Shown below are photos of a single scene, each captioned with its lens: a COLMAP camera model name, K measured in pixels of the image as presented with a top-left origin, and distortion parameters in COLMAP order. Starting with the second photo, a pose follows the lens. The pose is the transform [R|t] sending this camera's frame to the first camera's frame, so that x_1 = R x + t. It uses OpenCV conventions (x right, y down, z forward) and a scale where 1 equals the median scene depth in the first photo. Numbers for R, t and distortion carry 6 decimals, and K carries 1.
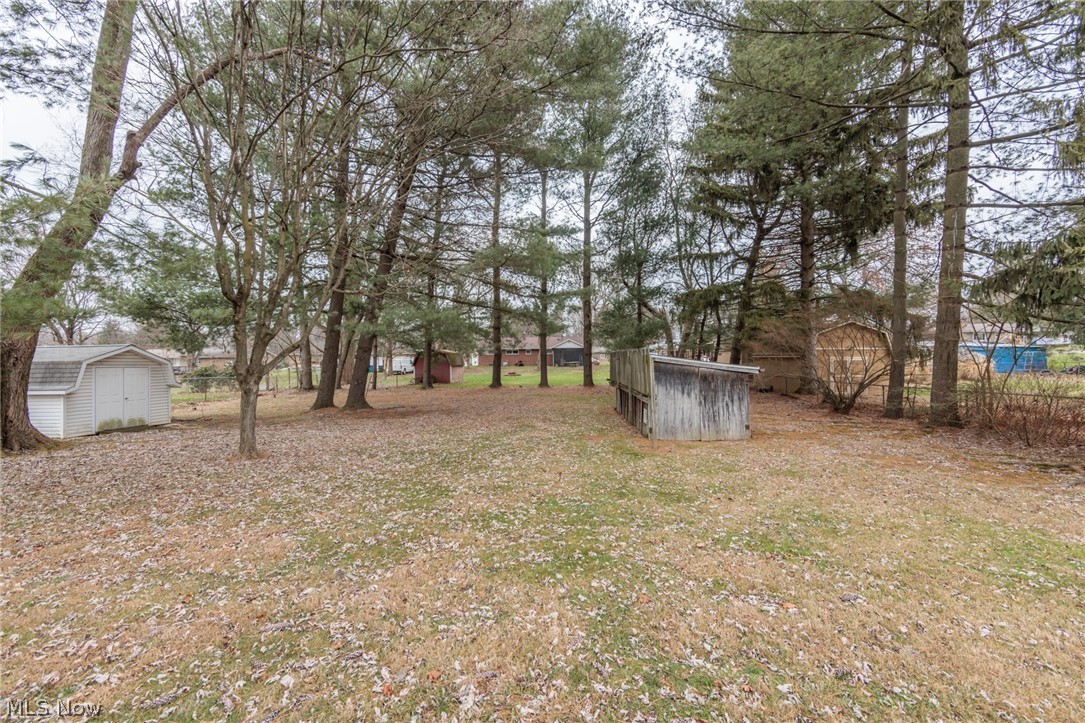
lens RADIAL K [[422.2, 0, 540.3], [0, 422.2, 355.5], [0, 0, 1]] dist [-0.004487, 0.000142]
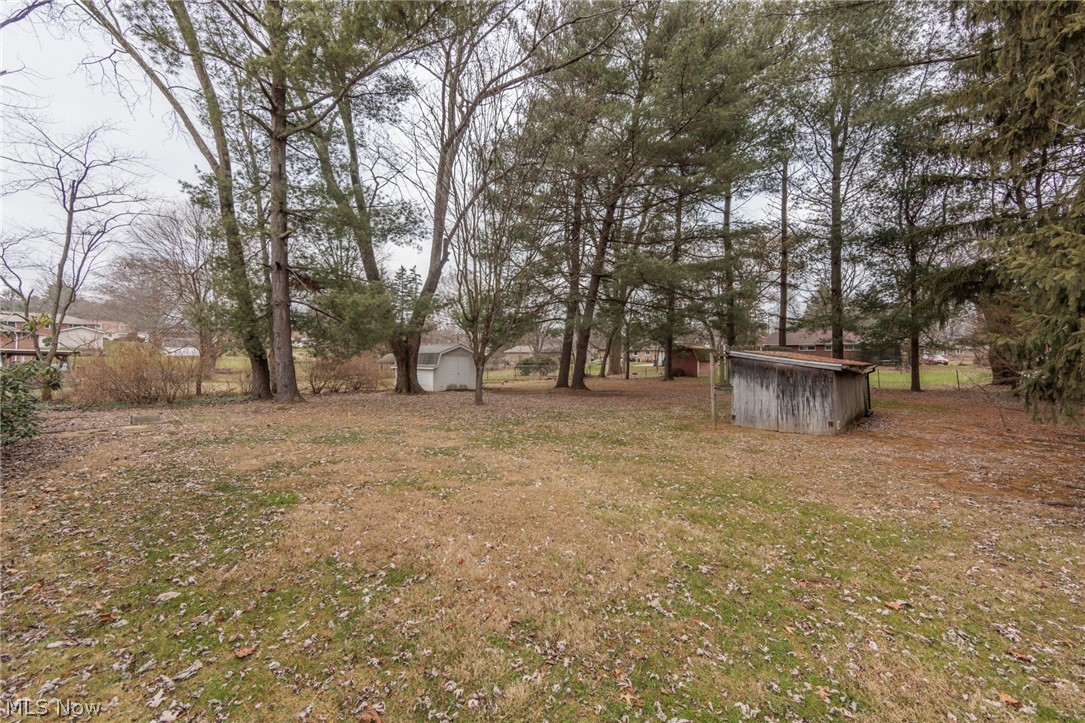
lens RADIAL K [[422.2, 0, 548.3], [0, 422.2, 359.0], [0, 0, 1]] dist [-0.004487, 0.000142]
pose [[0.762797, 0.016678, -0.646423, 0.622419], [-0.004972, 0.999789, 0.019927, -0.000273], [0.646619, -0.011987, 0.762719, -0.192000]]
